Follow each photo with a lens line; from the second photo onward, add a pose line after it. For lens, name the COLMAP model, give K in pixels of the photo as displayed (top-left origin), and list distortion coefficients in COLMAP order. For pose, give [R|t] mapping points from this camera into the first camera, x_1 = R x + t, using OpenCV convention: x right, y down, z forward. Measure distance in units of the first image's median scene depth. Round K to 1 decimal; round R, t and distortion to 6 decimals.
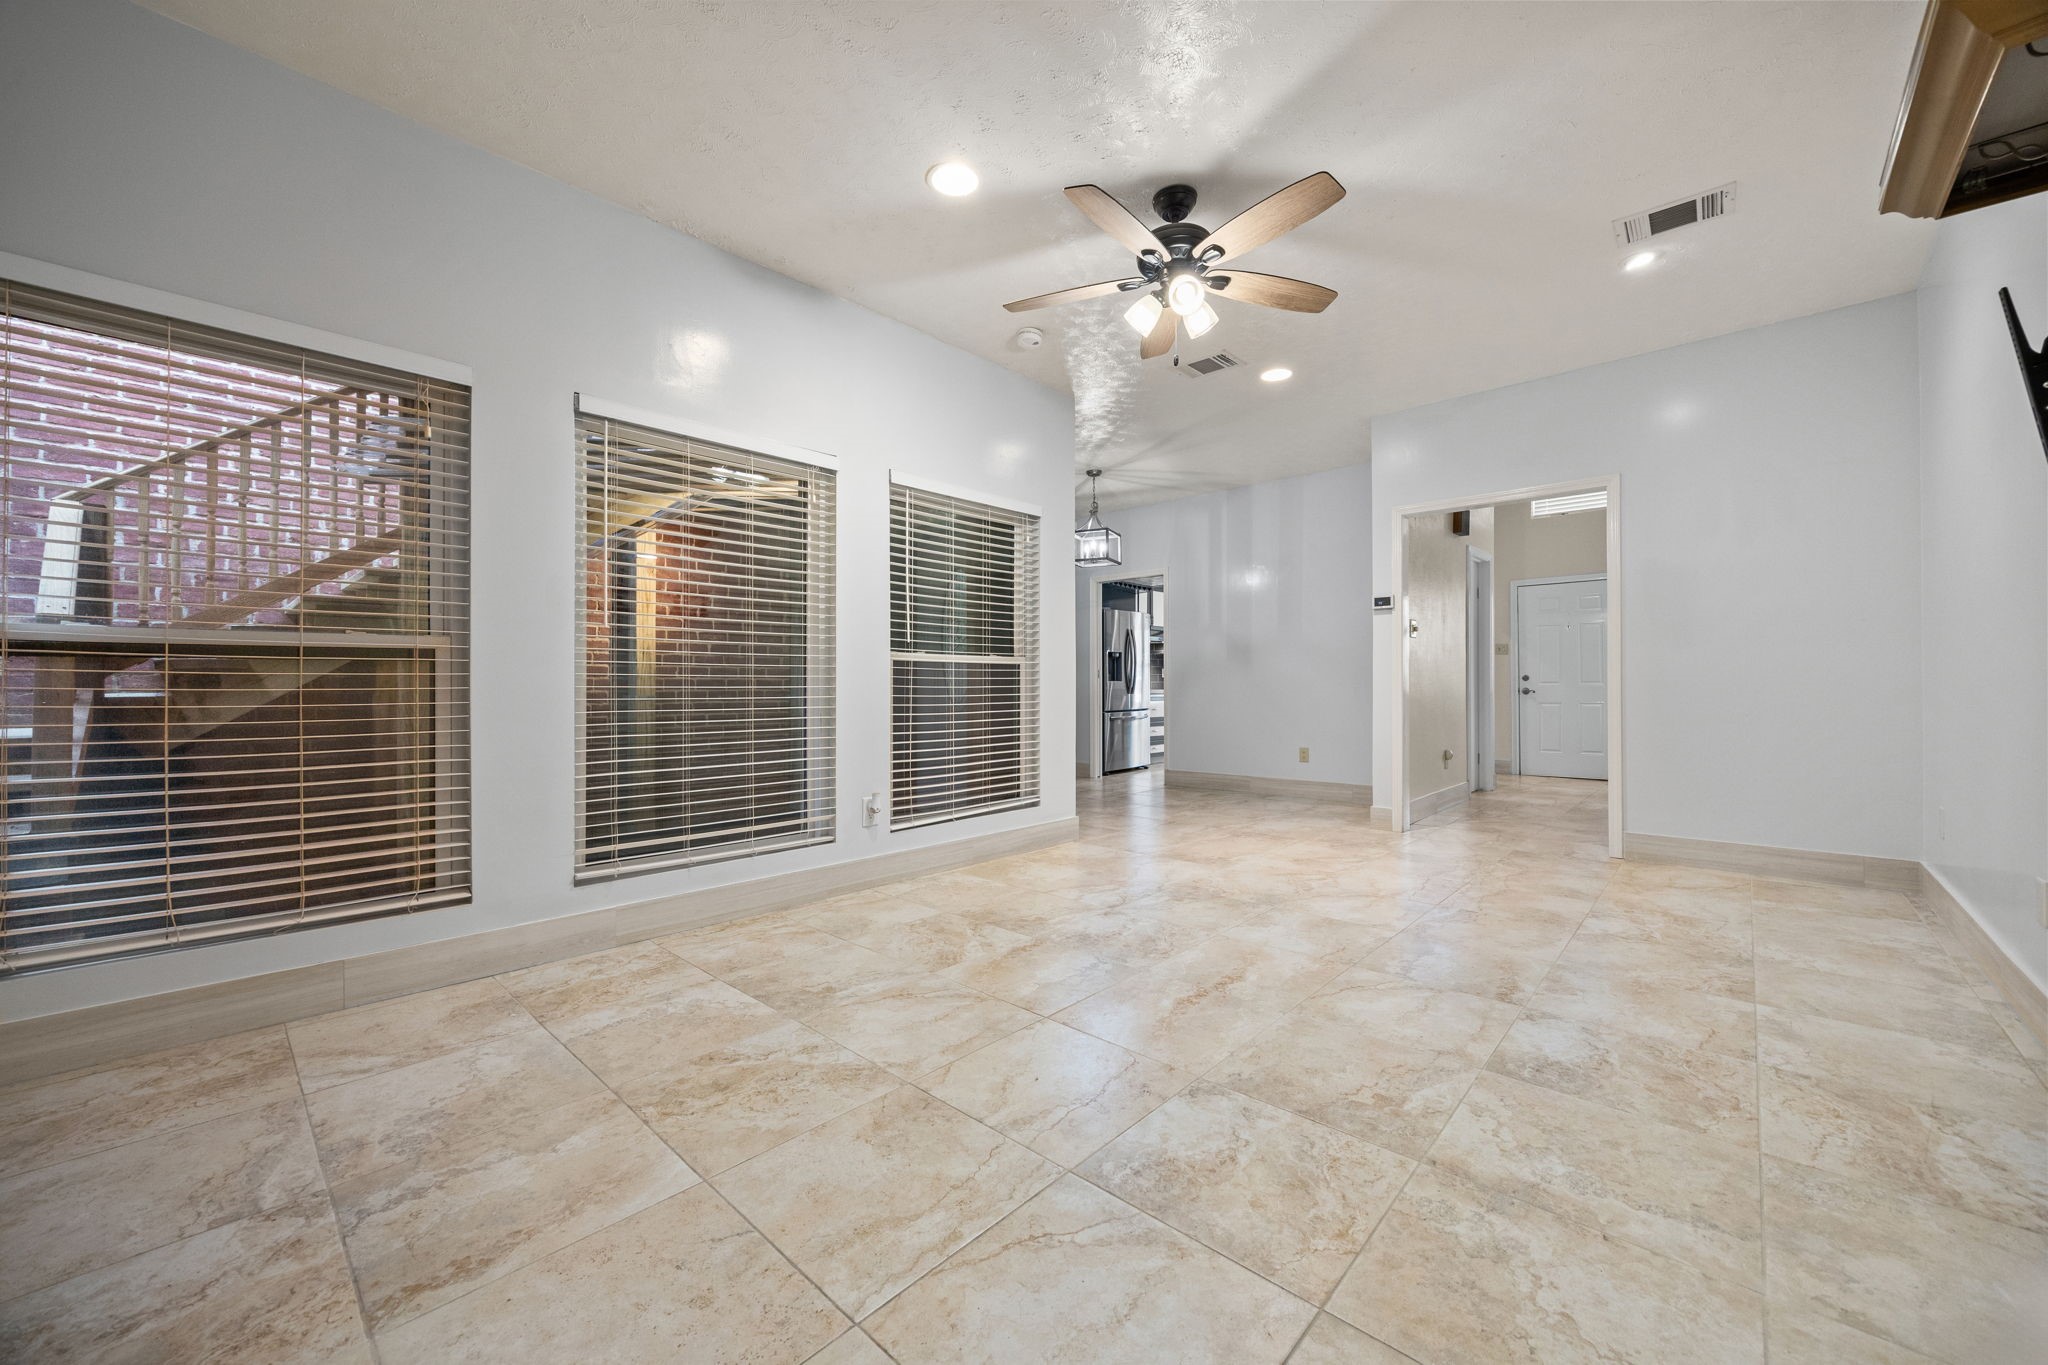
lens RADIAL K [[770.8, 0, 1025.0], [0, 770.8, 681.2], [0, 0, 1]] dist [-0.000281, -0.000750]
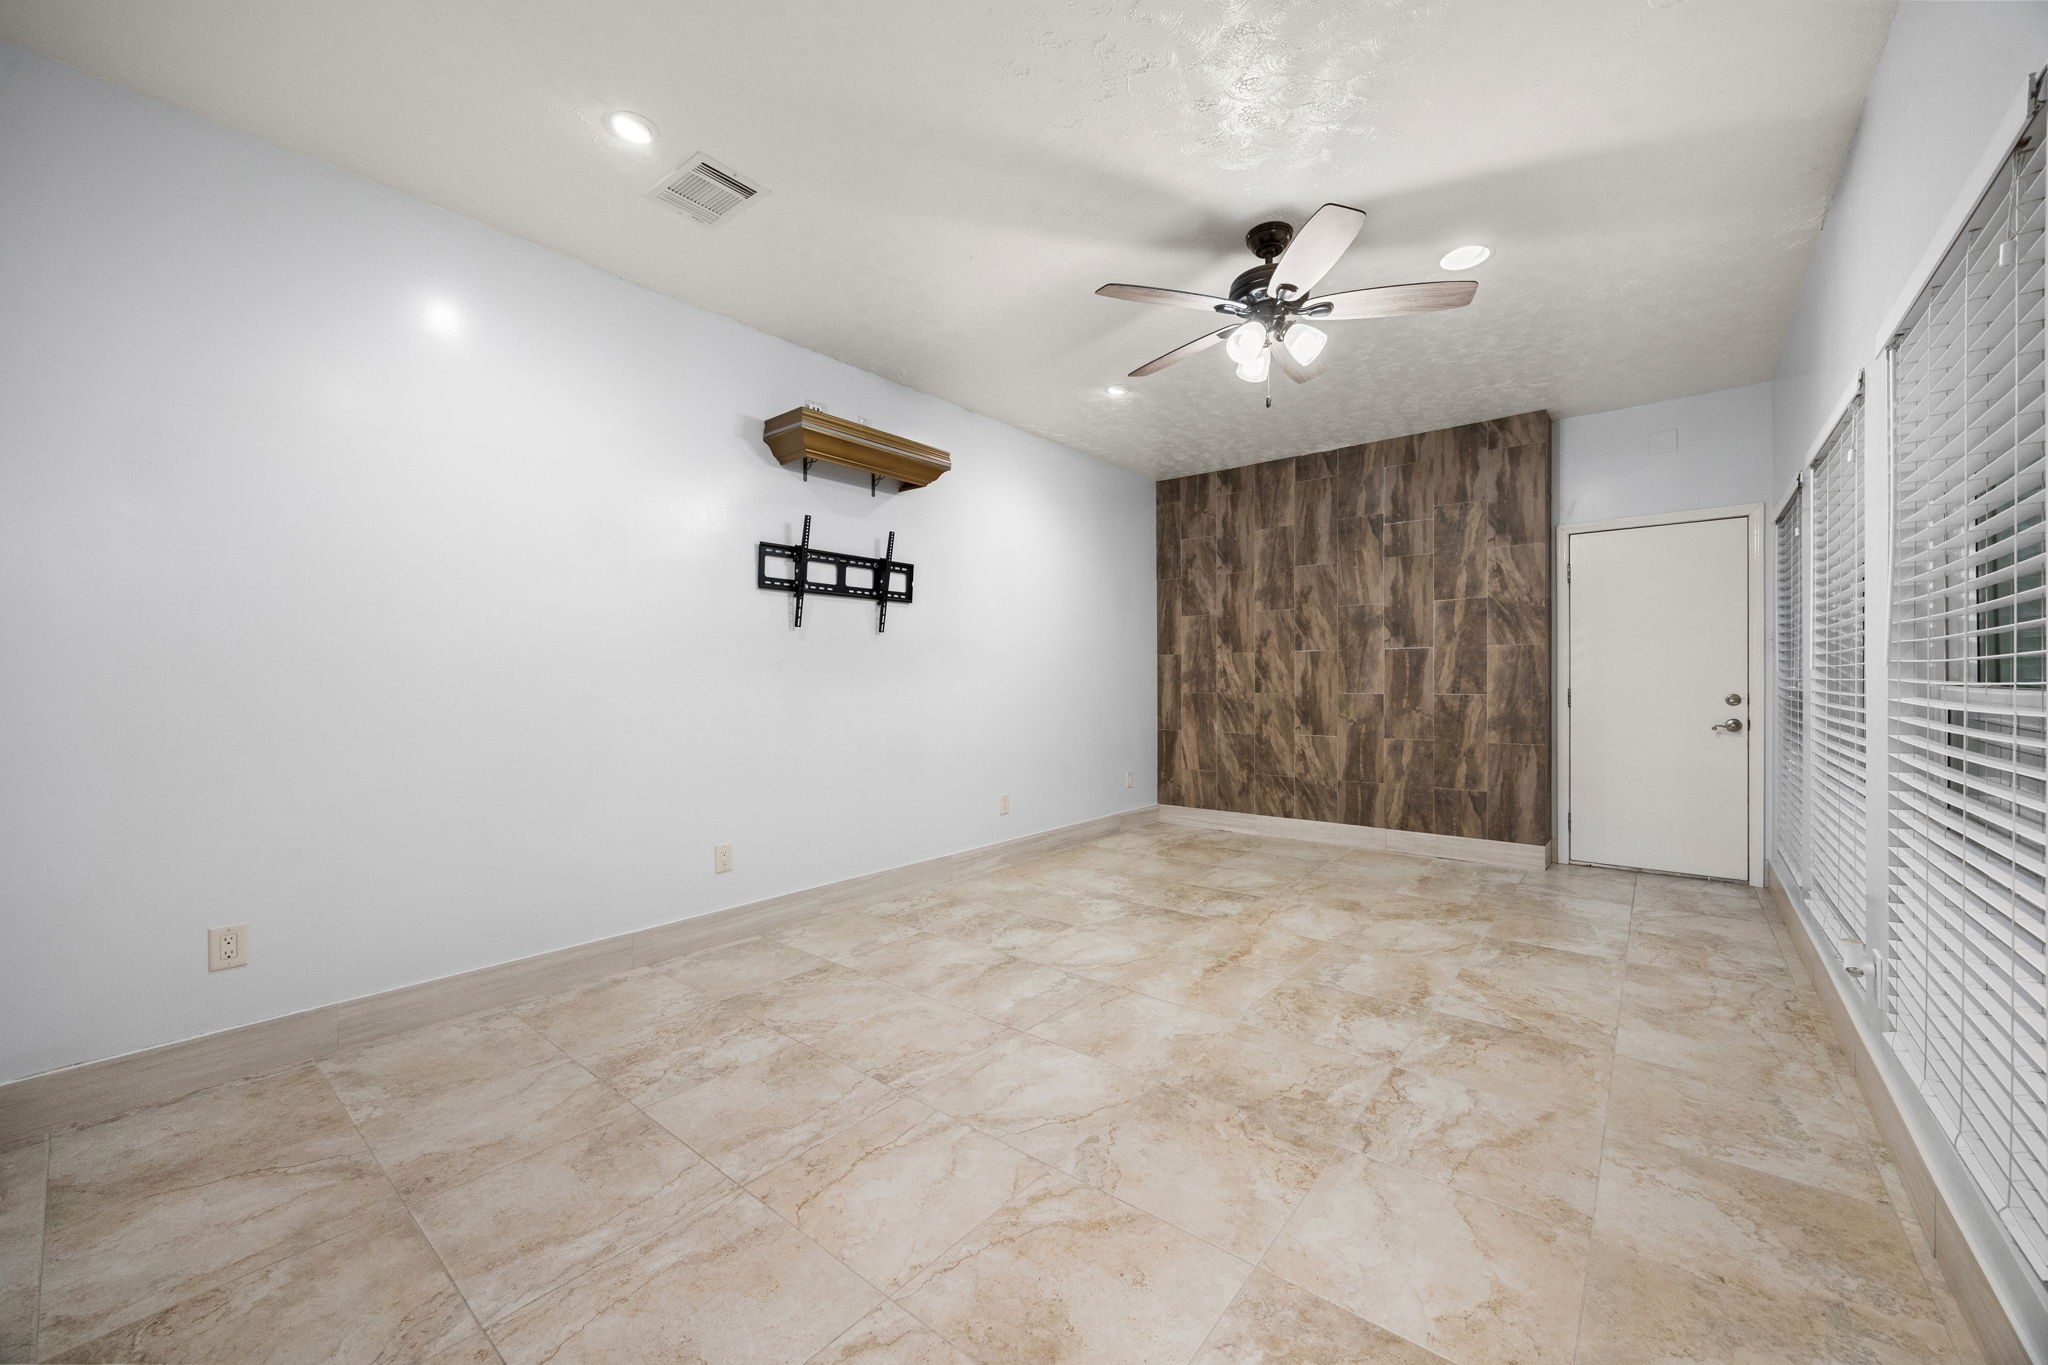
lens RADIAL K [[770.8, 0, 1030.0], [0, 770.8, 685.7], [0, 0, 1]] dist [-0.000281, -0.000750]
pose [[-0.997767, 0.007644, -0.066347, 0.630886], [0.007525, 0.999970, 0.002054, -0.064916], [0.066361, 0.001551, -0.997795, 2.183962]]
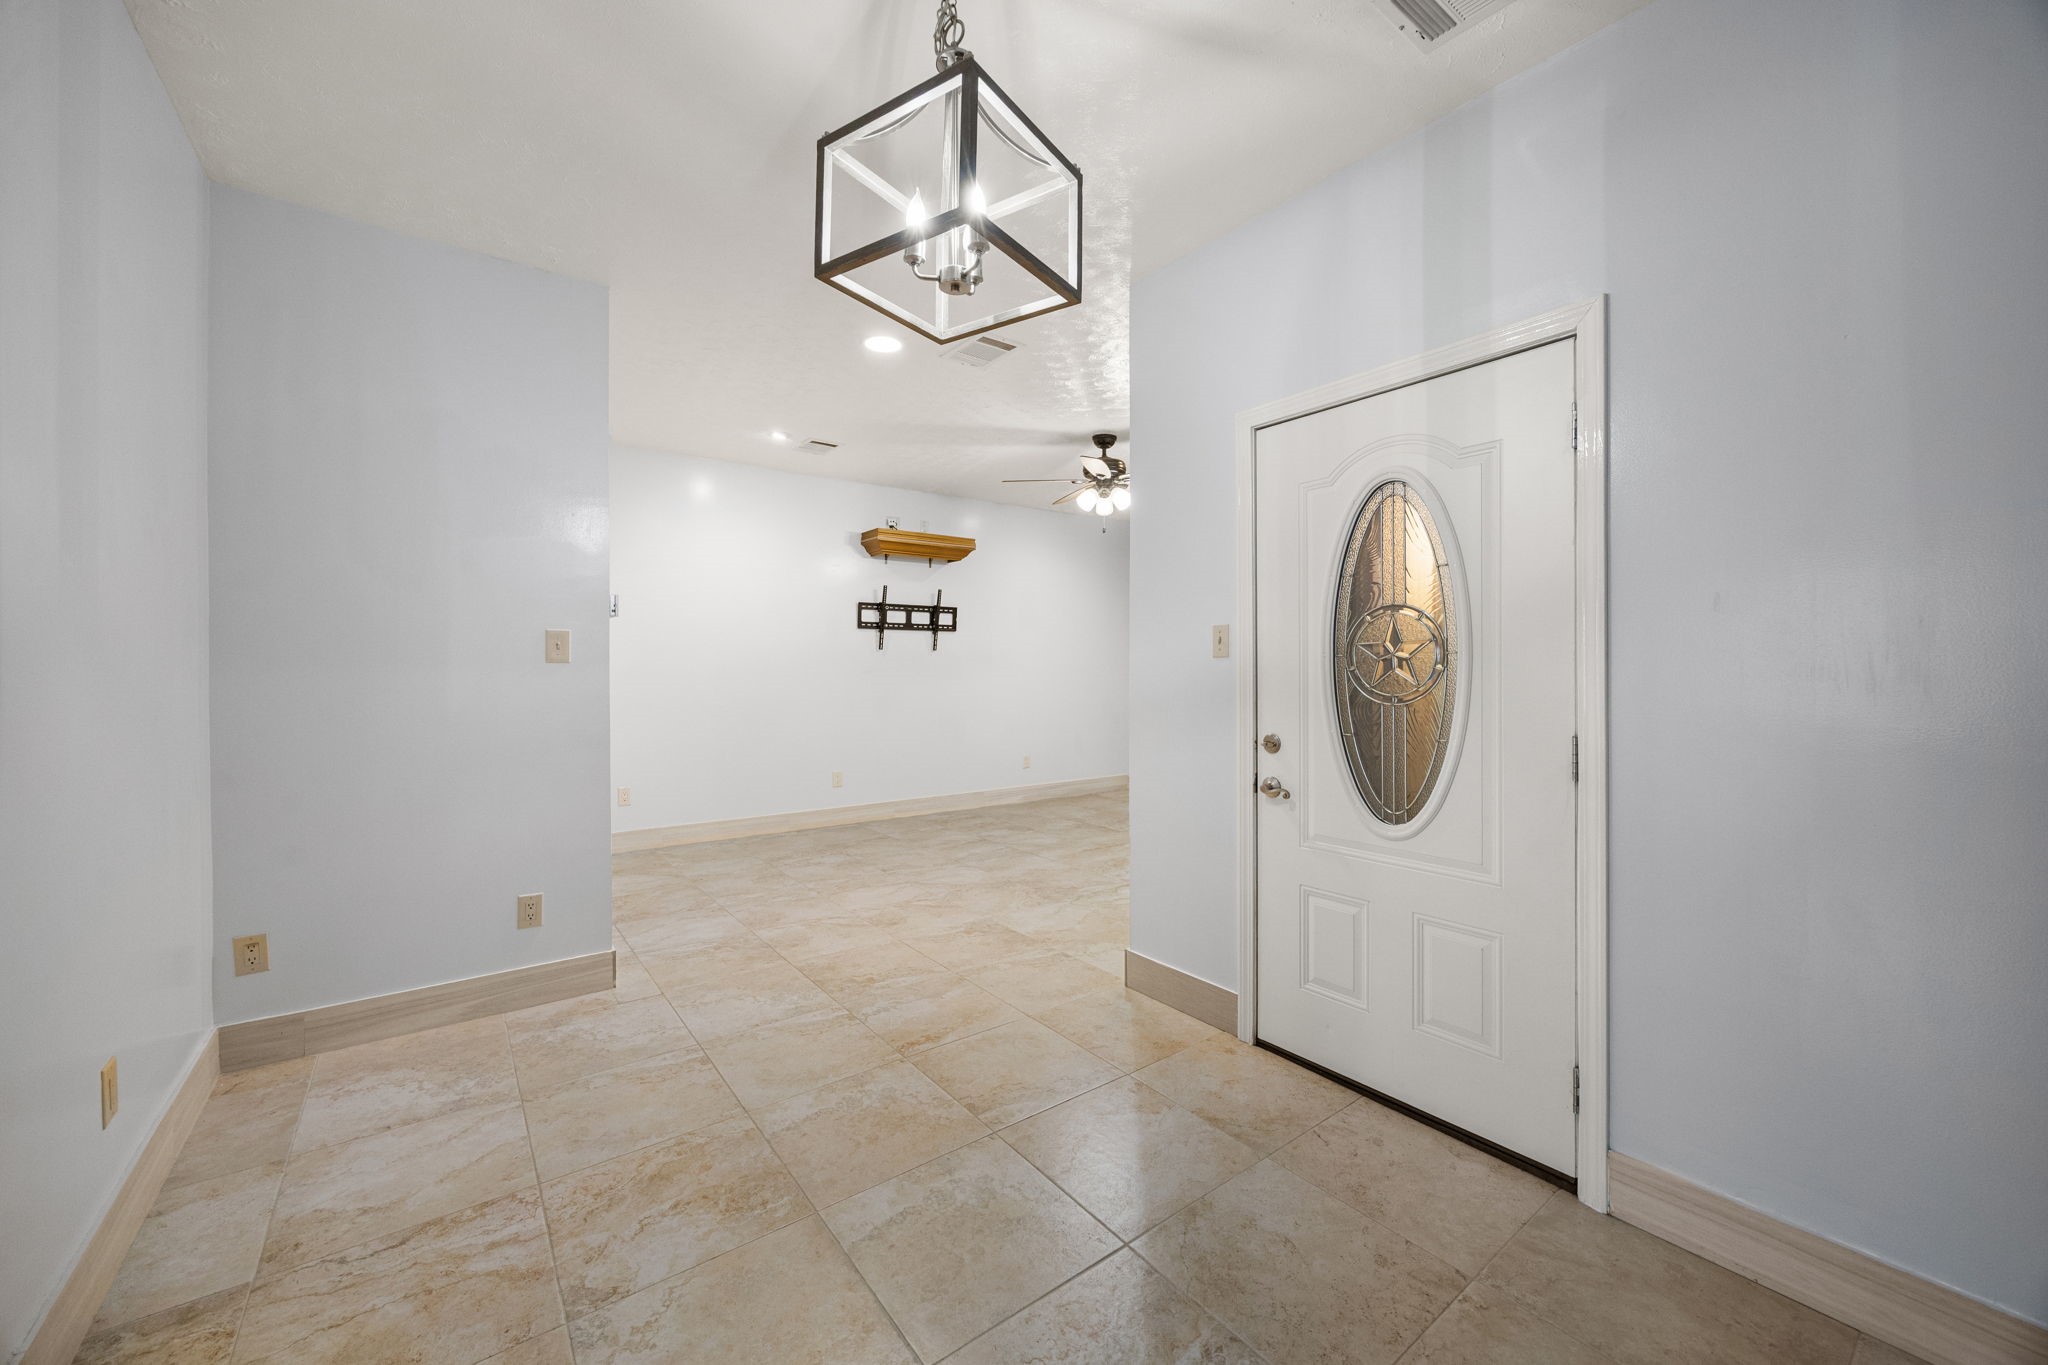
lens RADIAL K [[770.8, 0, 1032.1], [0, 770.8, 678.8], [0, 0, 1]] dist [-0.000281, -0.000750]
pose [[-0.986426, -0.000090, 0.164204, 0.076389], [0.001417, 0.999958, 0.009061, -0.101361], [-0.164198, 0.009170, -0.986385, 3.095056]]
